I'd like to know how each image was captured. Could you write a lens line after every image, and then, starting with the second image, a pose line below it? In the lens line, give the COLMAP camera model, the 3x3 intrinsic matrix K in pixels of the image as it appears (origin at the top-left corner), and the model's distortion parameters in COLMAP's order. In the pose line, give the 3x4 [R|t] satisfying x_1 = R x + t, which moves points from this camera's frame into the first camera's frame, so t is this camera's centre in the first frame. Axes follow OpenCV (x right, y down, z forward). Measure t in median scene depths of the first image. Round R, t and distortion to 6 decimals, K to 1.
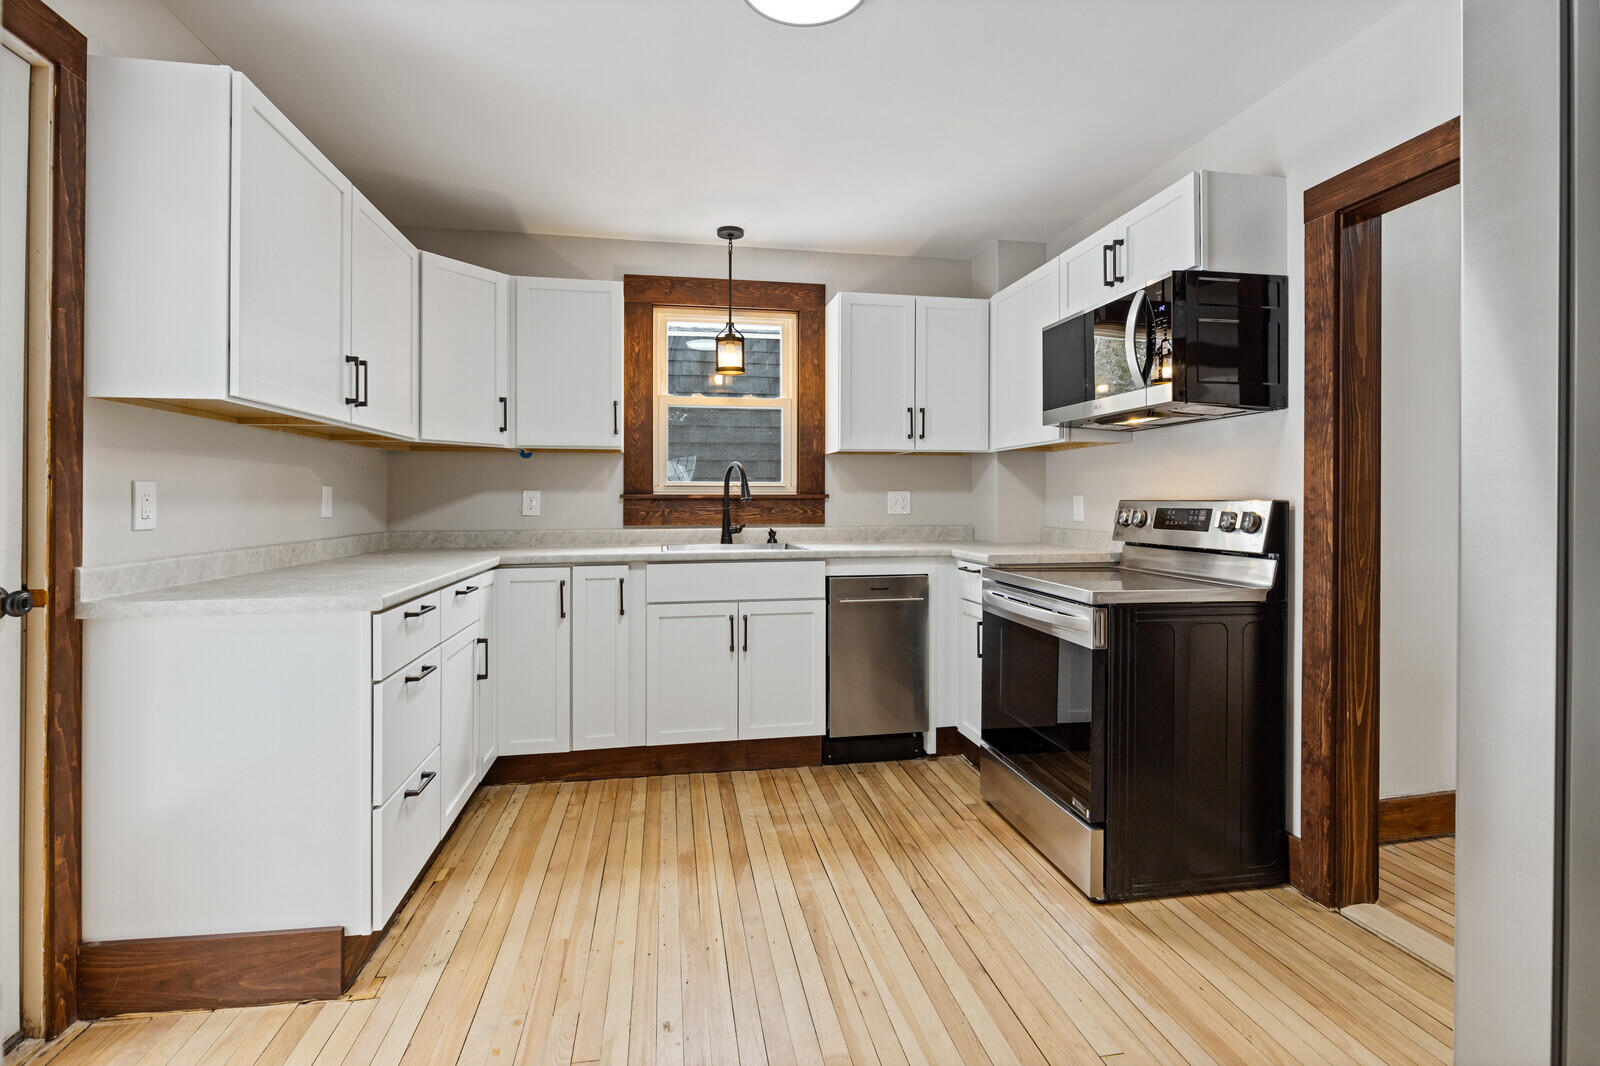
lens RADIAL K [[714.4, 0, 799.9], [0, 714.4, 505.4], [0, 0, 1]] dist [0.001329, -0.000012]
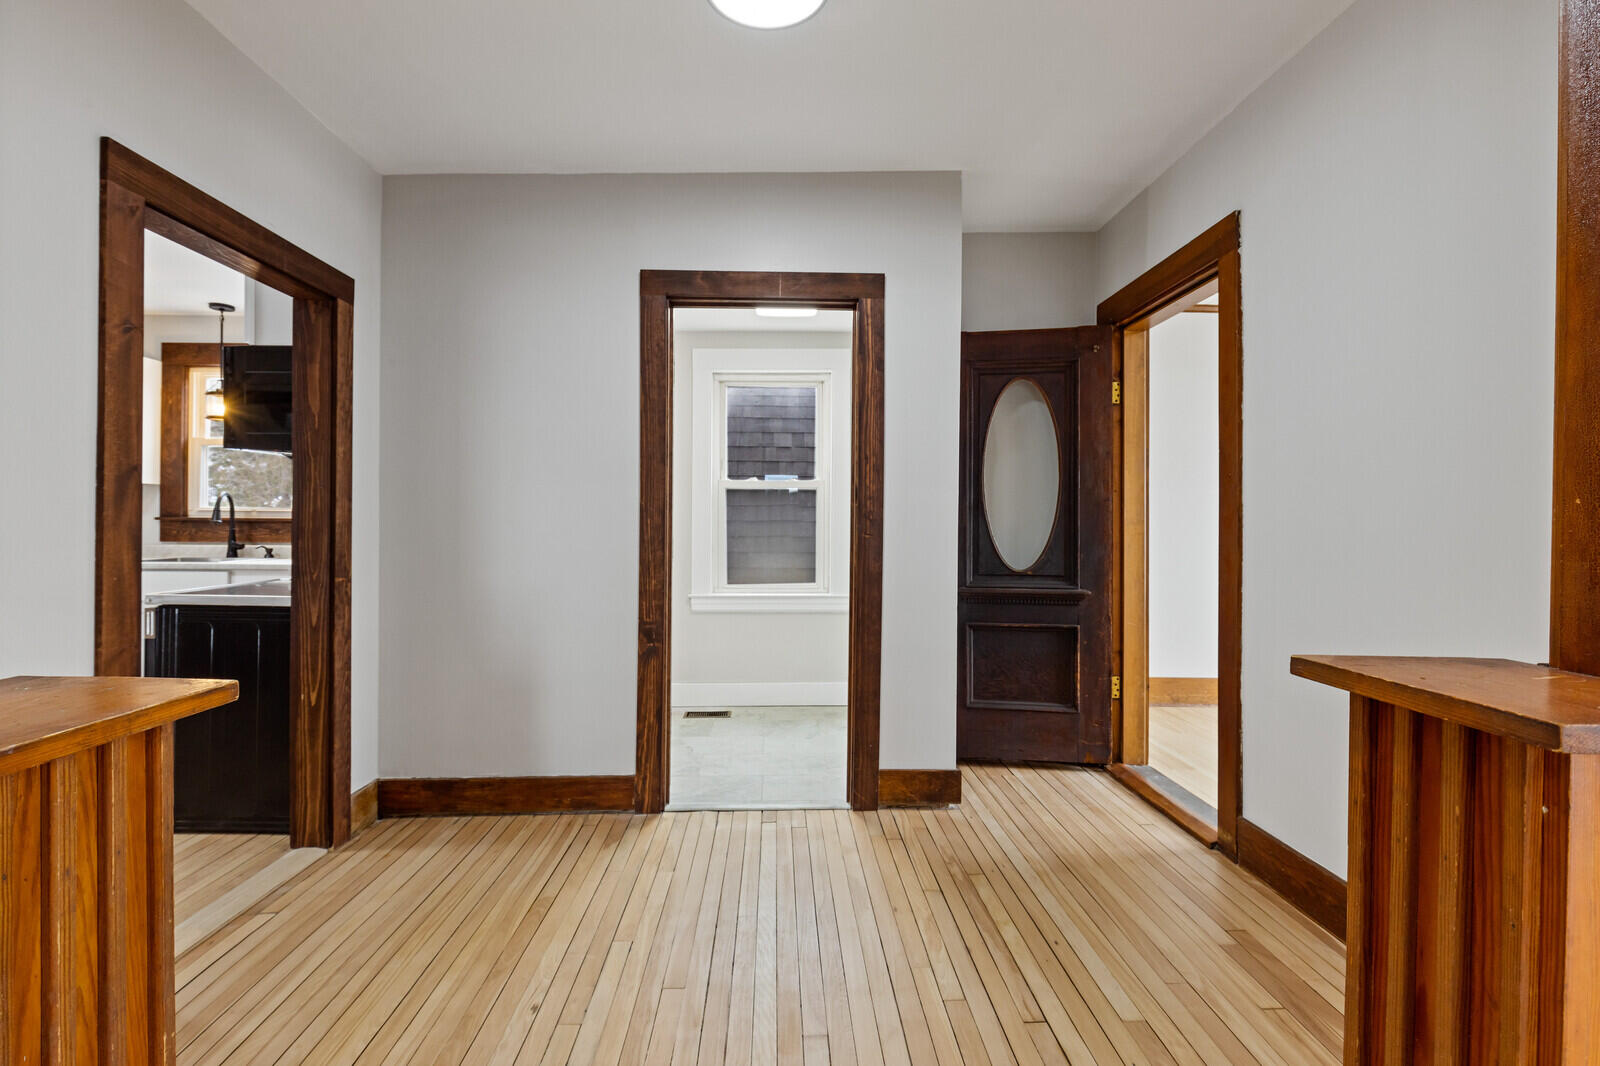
lens RADIAL K [[721.0, 0, 796.6], [0, 721.0, 527.9], [0, 0, 1]] dist [0.001949, -0.000250]
pose [[0.985230, 0.007710, -0.171062, 1.099526], [-0.006920, 0.999962, 0.005213, -0.010847], [0.171096, -0.003952, 0.985247, -0.062185]]
